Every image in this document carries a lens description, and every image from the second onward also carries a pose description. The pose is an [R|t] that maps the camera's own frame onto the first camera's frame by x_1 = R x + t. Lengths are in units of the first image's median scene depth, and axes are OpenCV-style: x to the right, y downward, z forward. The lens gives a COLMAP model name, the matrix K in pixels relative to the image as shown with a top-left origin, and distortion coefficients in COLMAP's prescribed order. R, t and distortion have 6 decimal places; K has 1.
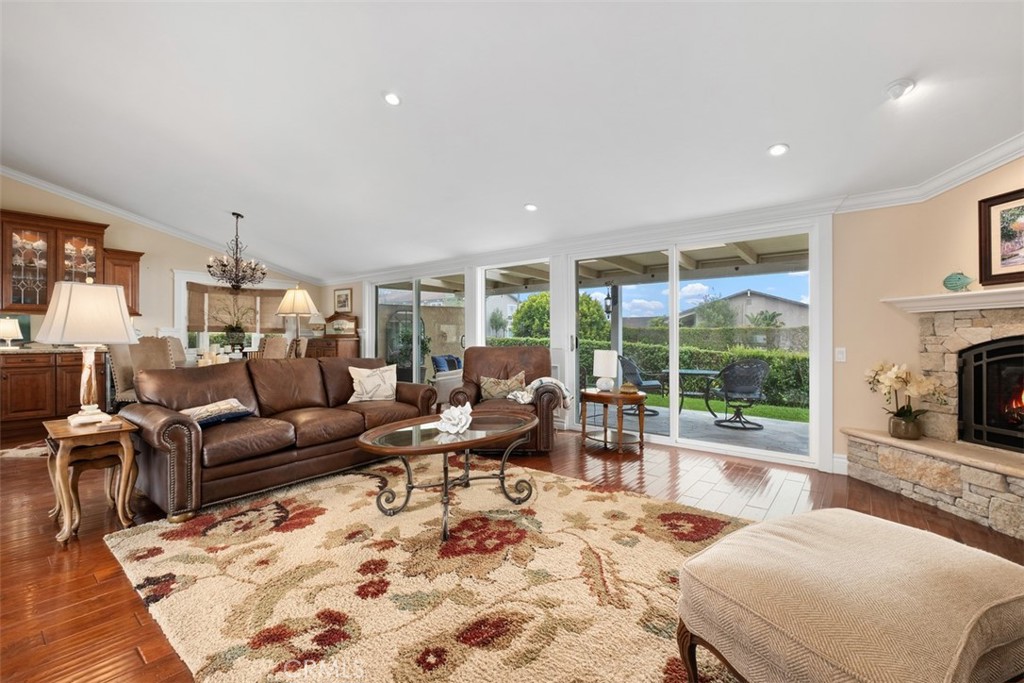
lens RADIAL K [[439.5, 0, 510.4], [0, 439.5, 334.5], [0, 0, 1]] dist [0.001017, -0.000784]
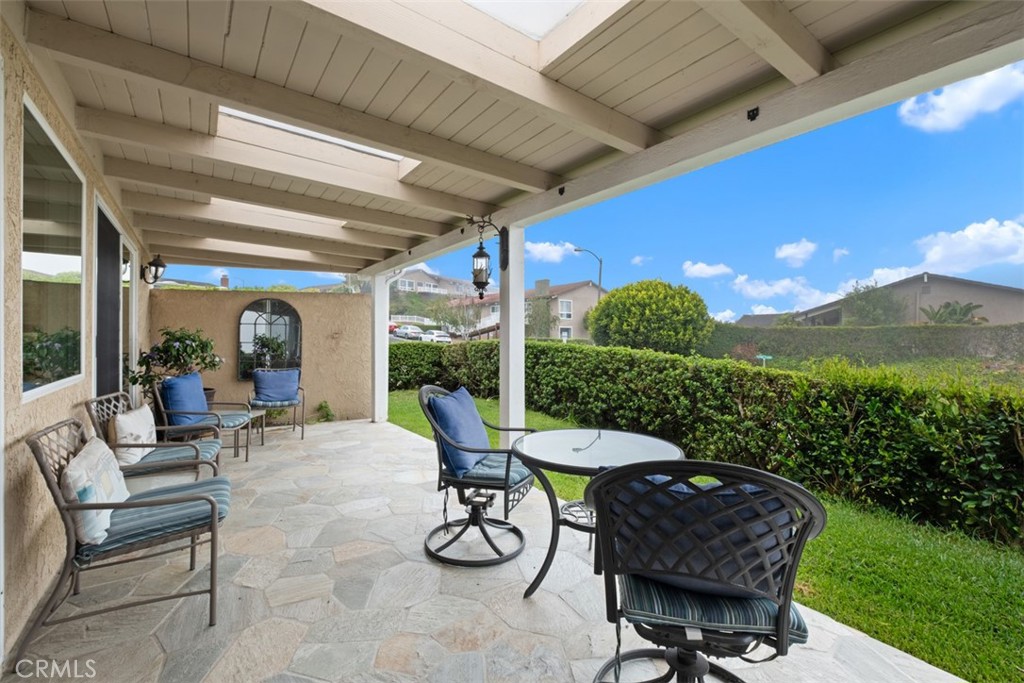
lens RADIAL K [[439.5, 0, 511.0], [0, 439.5, 338.8], [0, 0, 1]] dist [0.001017, -0.000784]
pose [[0.963365, 0.000190, -0.268194, 0.639791], [0.001503, 0.999980, 0.006105, 0.002311], [0.268189, -0.006284, 0.963346, 0.976783]]
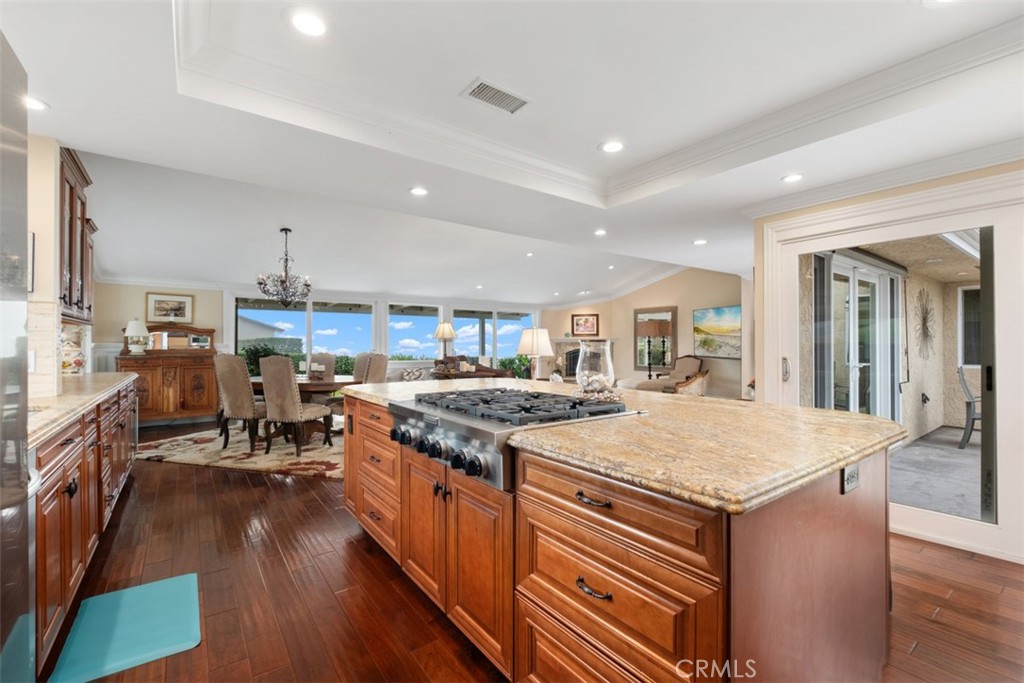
lens RADIAL K [[439.5, 0, 511.4], [0, 439.5, 344.3], [0, 0, 1]] dist [0.001017, -0.000784]
pose [[0.251361, 0.004985, 0.967881, -1.887194], [-0.000058, 0.999987, -0.005135, -0.012316], [-0.967893, 0.001234, 0.251358, 0.348590]]
